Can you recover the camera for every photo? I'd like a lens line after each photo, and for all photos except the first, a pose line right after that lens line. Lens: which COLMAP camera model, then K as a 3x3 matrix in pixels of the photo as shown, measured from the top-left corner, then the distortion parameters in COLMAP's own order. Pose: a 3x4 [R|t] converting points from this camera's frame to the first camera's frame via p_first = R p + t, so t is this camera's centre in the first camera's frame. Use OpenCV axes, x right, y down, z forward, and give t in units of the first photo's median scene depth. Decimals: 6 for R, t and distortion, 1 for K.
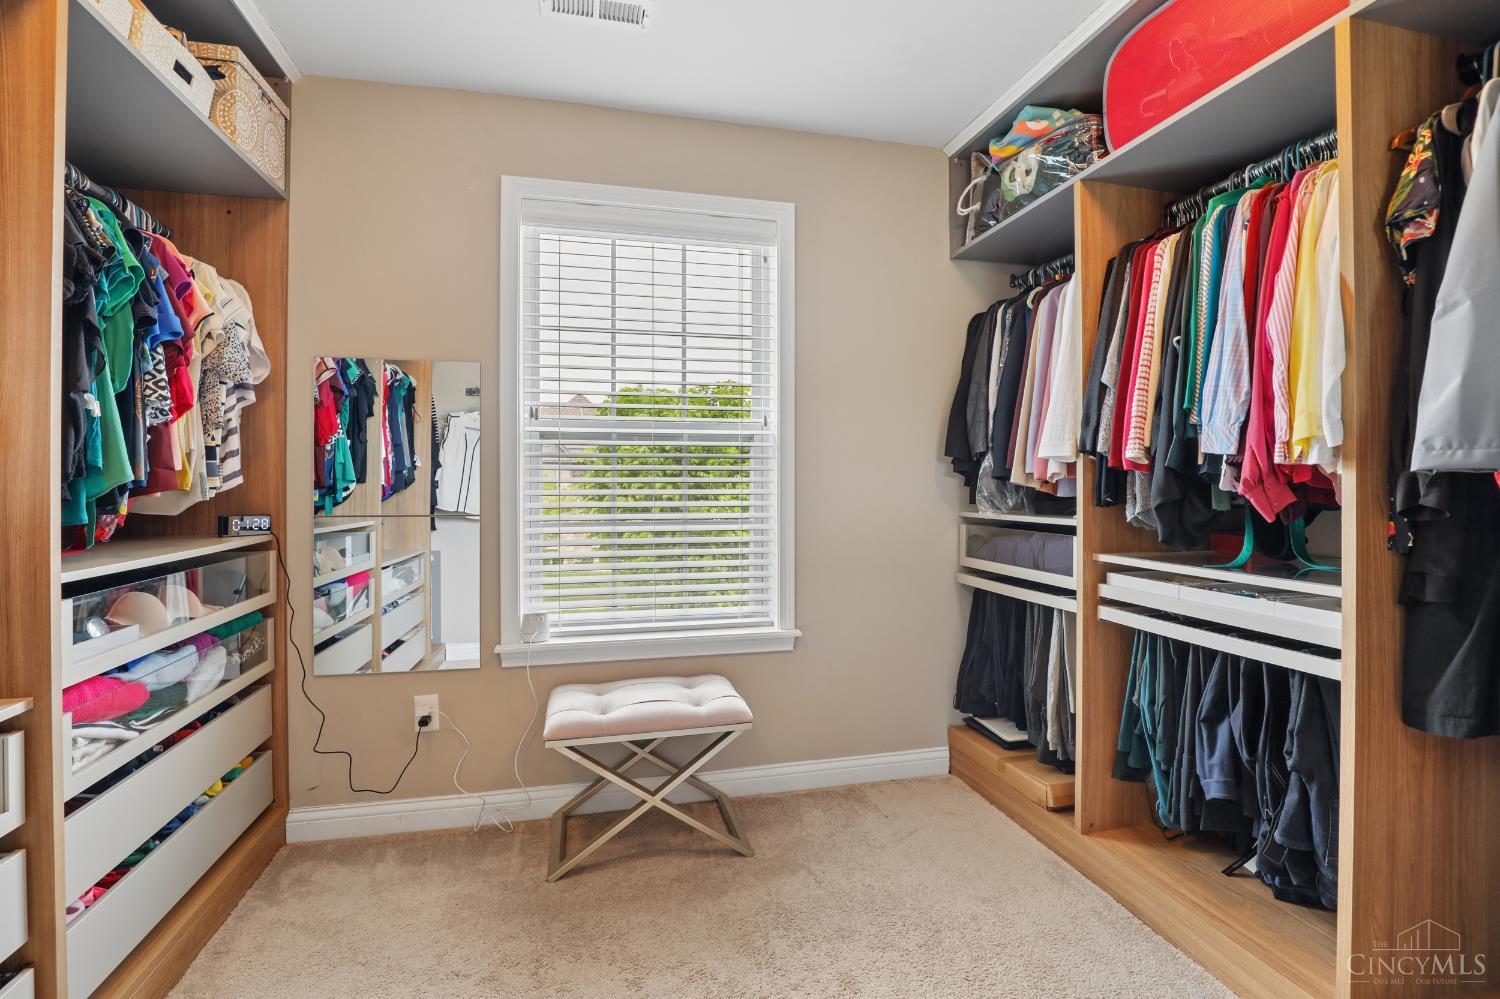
lens RADIAL K [[695.8, 0, 746.6], [0, 695.8, 487.2], [0, 0, 1]] dist [-0.028034, 0.000395]
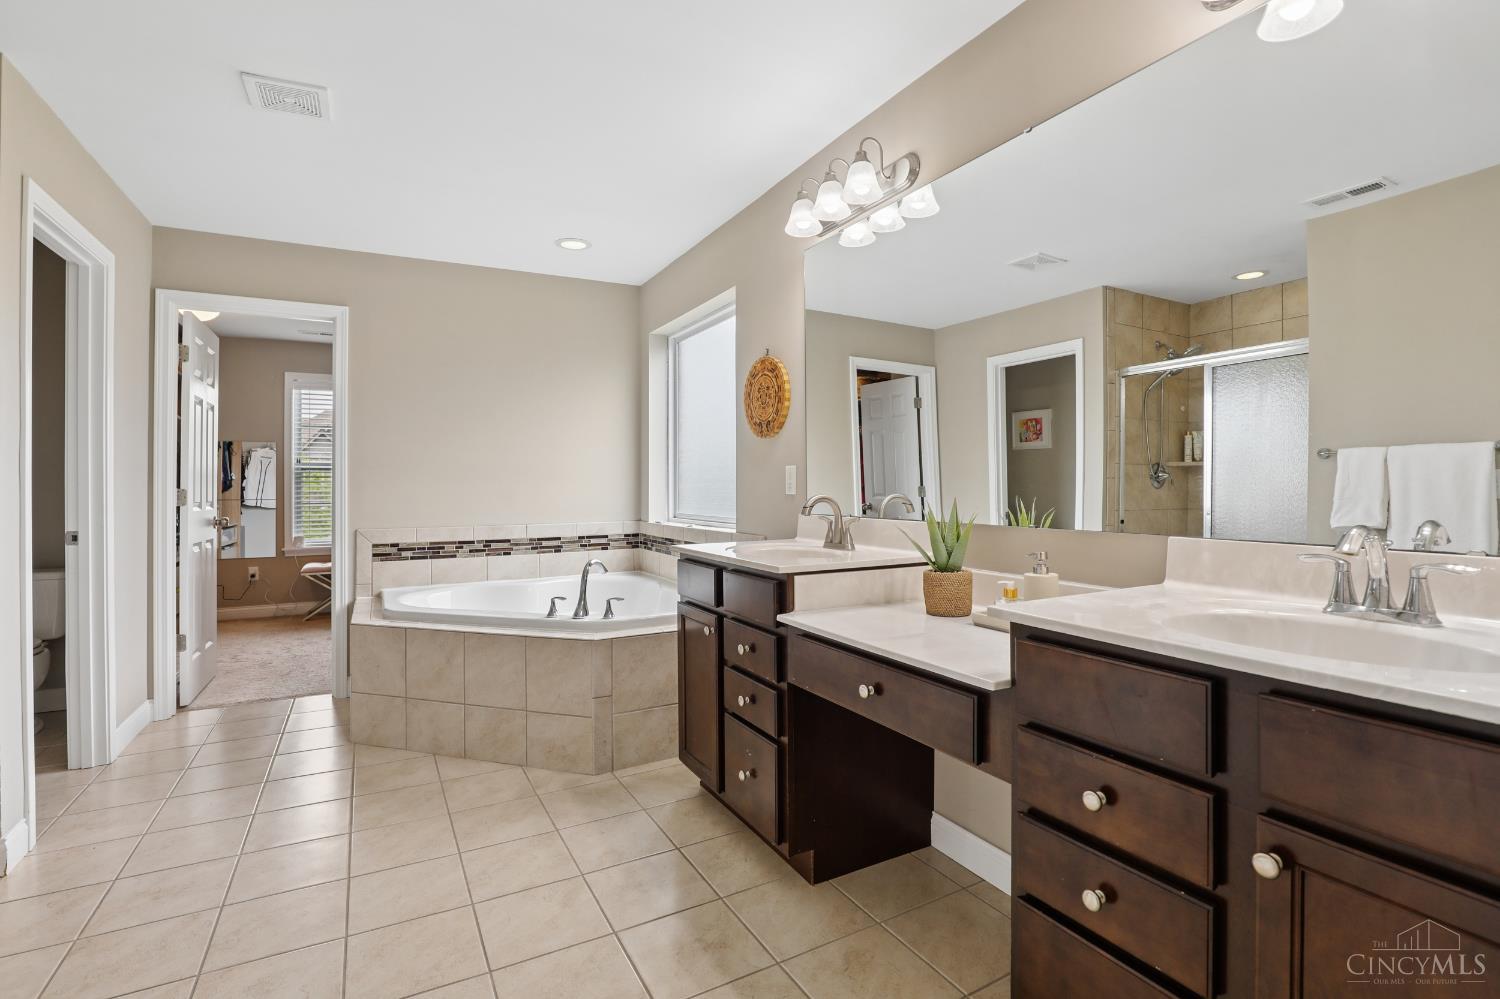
lens RADIAL K [[695.8, 0, 746.6], [0, 695.8, 487.2], [0, 0, 1]] dist [-0.028034, 0.000395]
pose [[0.966696, -0.003060, 0.255910, 0.681804], [0.005316, 0.999953, -0.008128, 0.026259], [-0.255873, 0.009218, 0.966666, -1.995698]]
